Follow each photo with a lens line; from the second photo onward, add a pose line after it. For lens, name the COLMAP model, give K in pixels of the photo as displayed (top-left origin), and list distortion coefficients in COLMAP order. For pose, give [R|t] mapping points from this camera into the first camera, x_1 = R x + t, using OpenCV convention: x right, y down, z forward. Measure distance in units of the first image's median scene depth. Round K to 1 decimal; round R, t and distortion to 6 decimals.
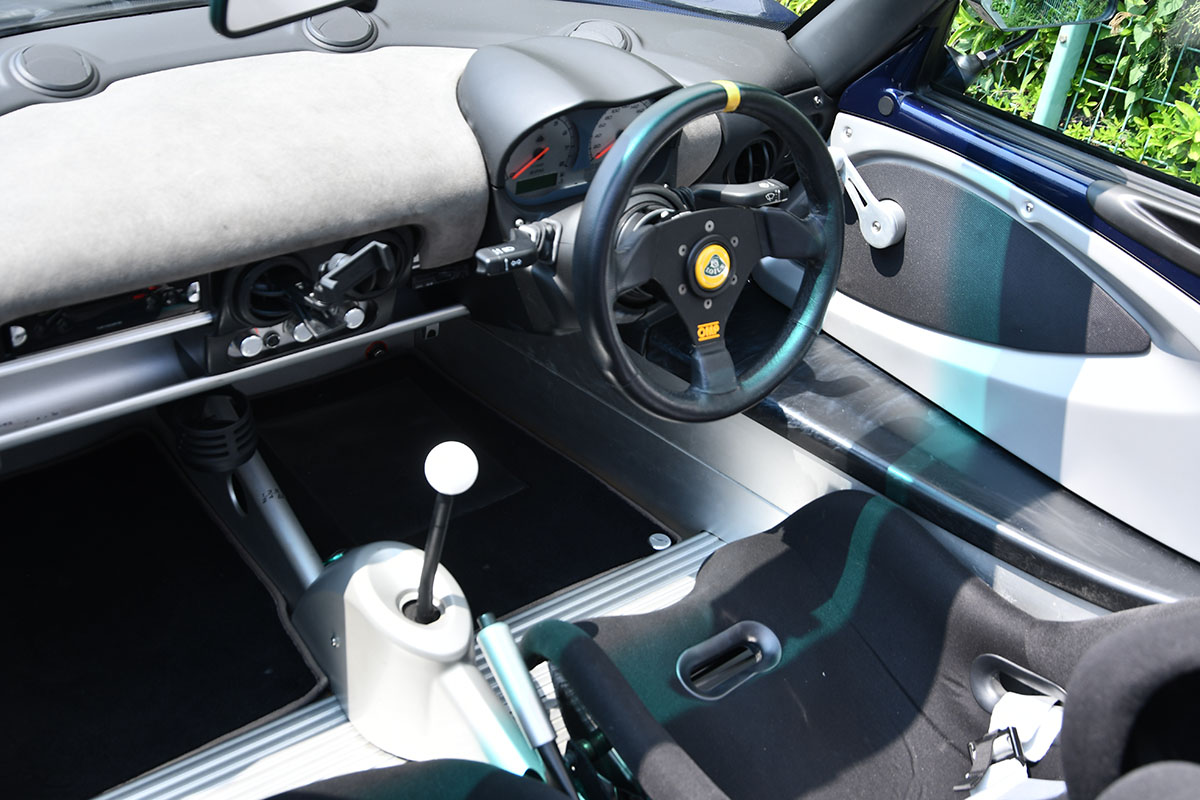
lens RADIAL K [[1250.9, 0, 600.0], [0, 1250.9, 400.0], [0, 0, 1]] dist [-0.132940, 0.106260]
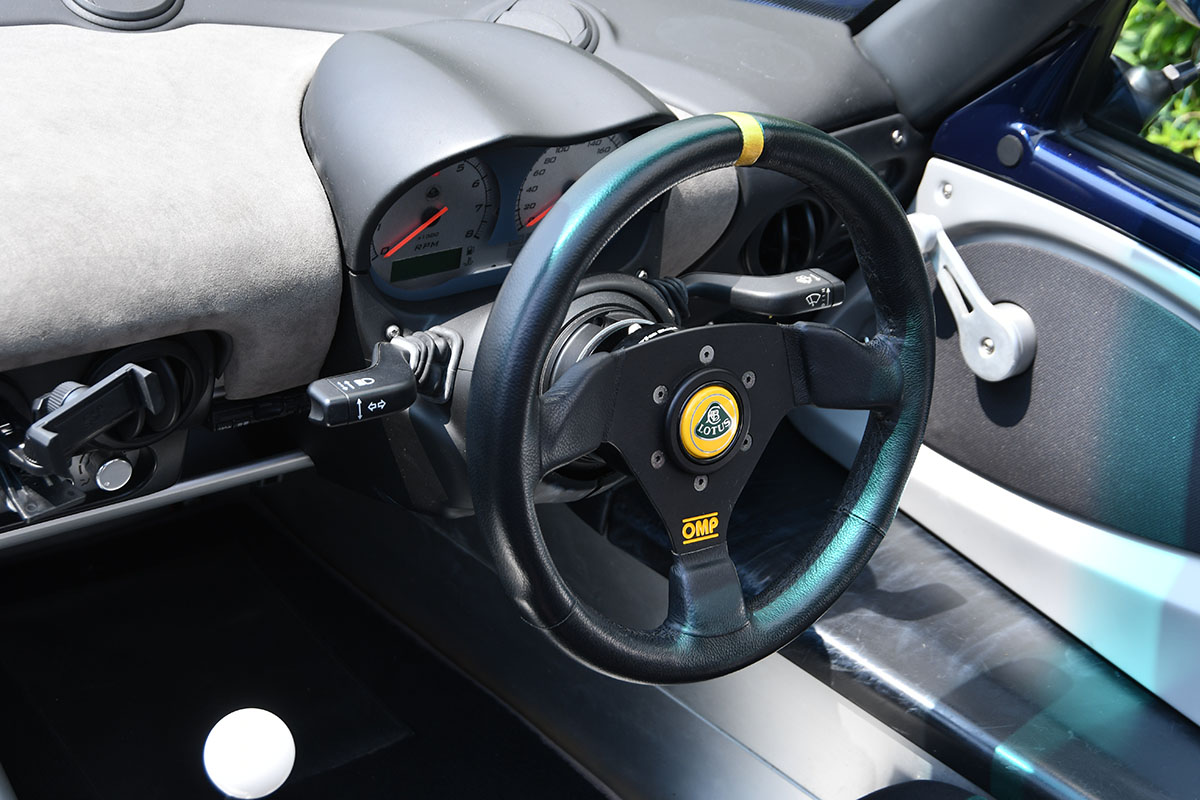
lens RADIAL K [[1773.2, 0, 600.0], [0, 1773.2, 400.0], [0, 0, 1]] dist [-0.015216, 0.088137]
pose [[0.999253, 0.037544, 0.009170, 0.027514], [-0.036895, 0.997339, -0.062873, -0.057307], [-0.011506, 0.062488, 0.997979, 0.145226]]
